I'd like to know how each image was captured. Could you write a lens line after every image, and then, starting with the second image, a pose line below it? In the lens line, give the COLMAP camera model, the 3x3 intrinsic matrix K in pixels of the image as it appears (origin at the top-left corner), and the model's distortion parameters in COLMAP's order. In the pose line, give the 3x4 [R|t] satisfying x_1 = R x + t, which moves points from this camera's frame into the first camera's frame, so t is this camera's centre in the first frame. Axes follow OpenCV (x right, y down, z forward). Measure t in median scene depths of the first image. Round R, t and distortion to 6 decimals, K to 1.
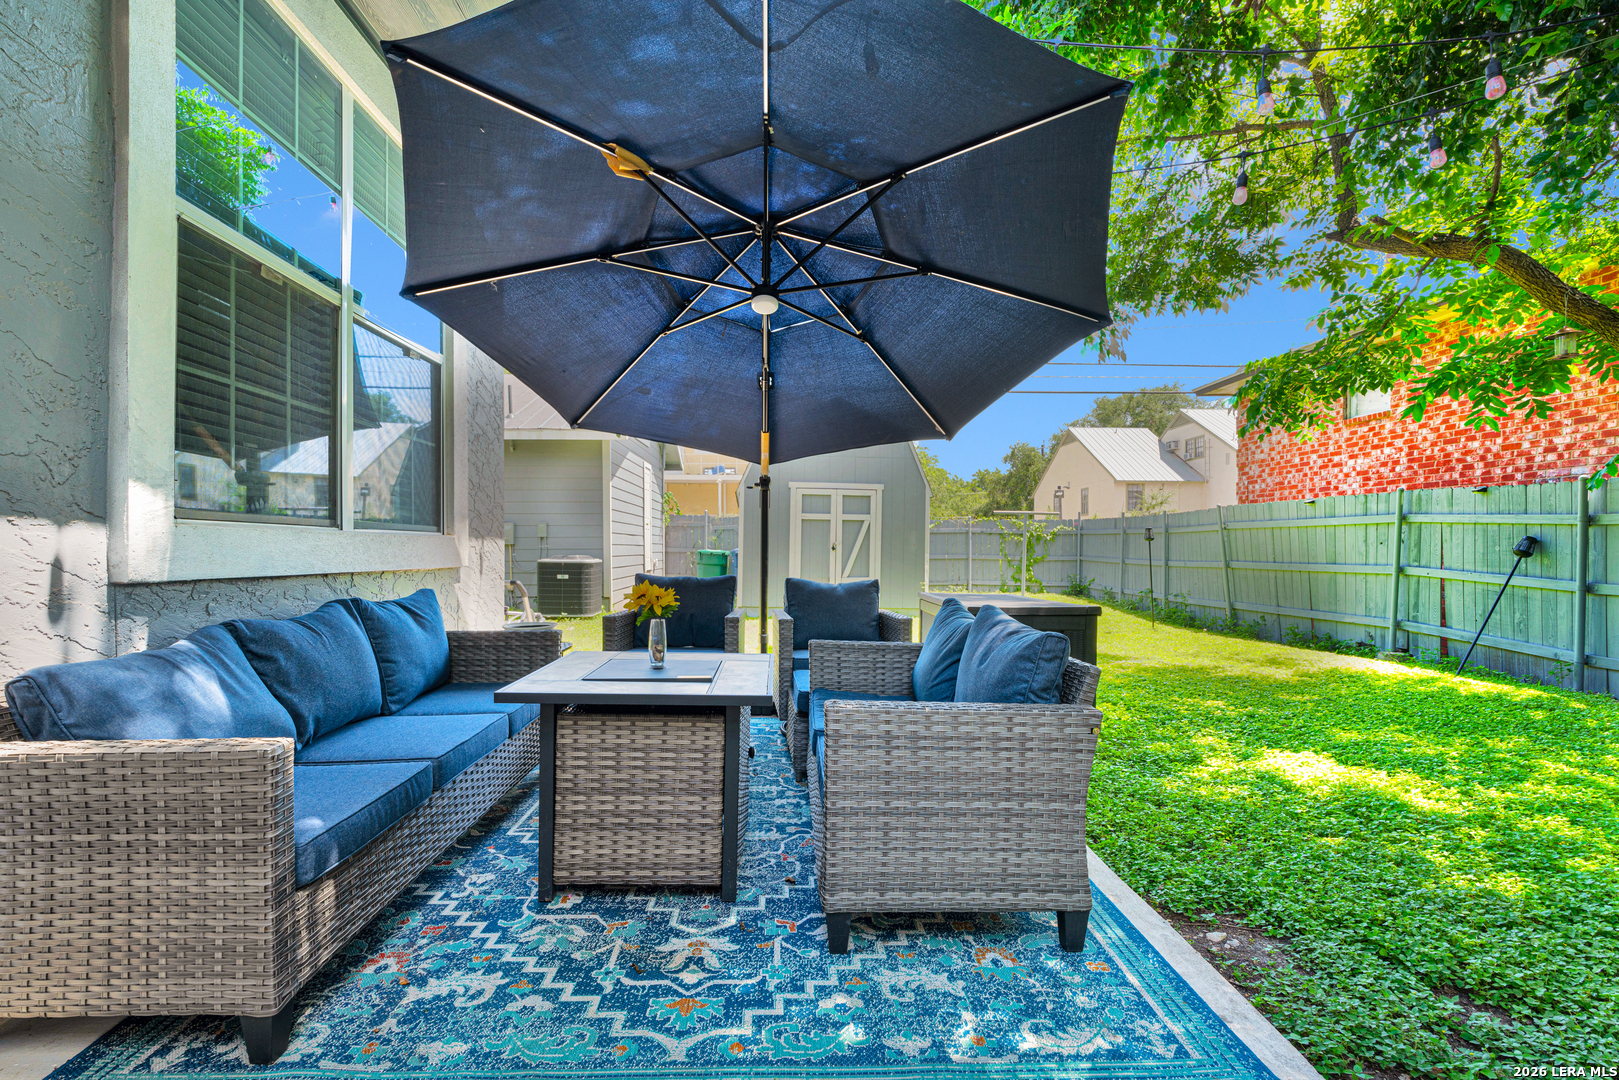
lens RADIAL K [[713.8, 0, 805.2], [0, 713.8, 545.3], [0, 0, 1]] dist [-0.003527, -0.000194]
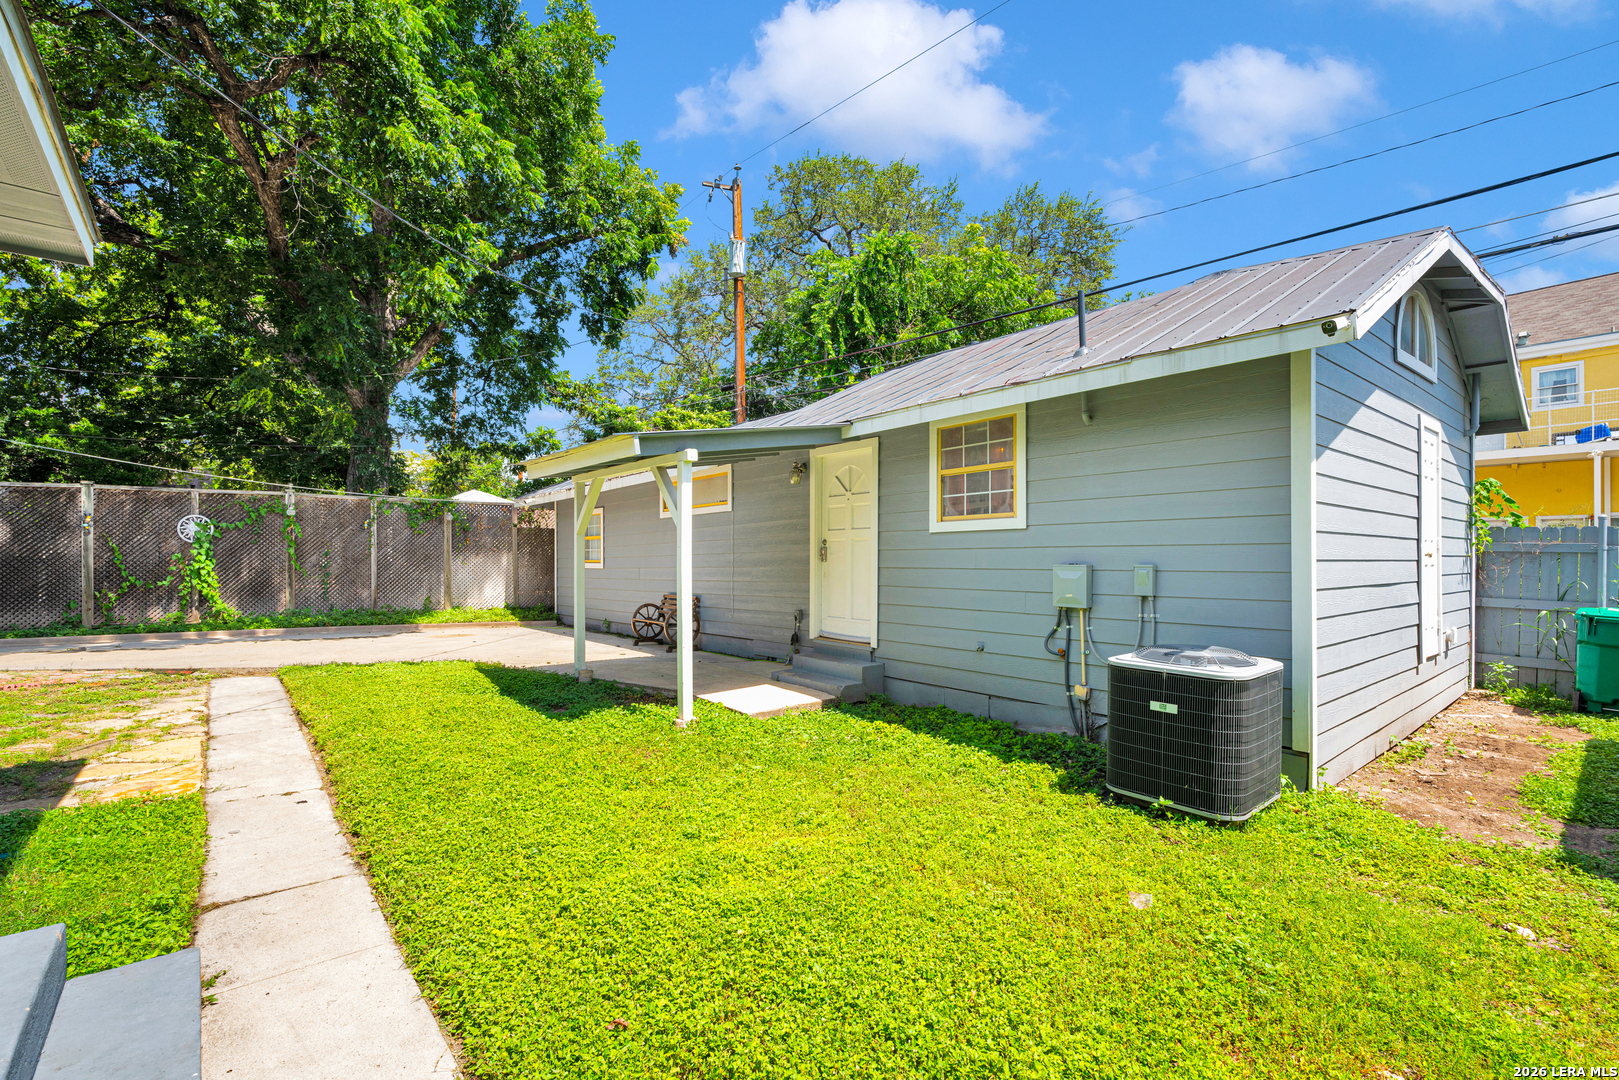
lens RADIAL K [[713.8, 0, 805.2], [0, 713.8, 545.3], [0, 0, 1]] dist [-0.003527, -0.000194]
pose [[0.595063, -0.003708, -0.803670, -0.097099], [-0.003540, 0.999968, -0.007234, -0.031456], [0.803671, 0.007150, 0.595031, 0.426028]]
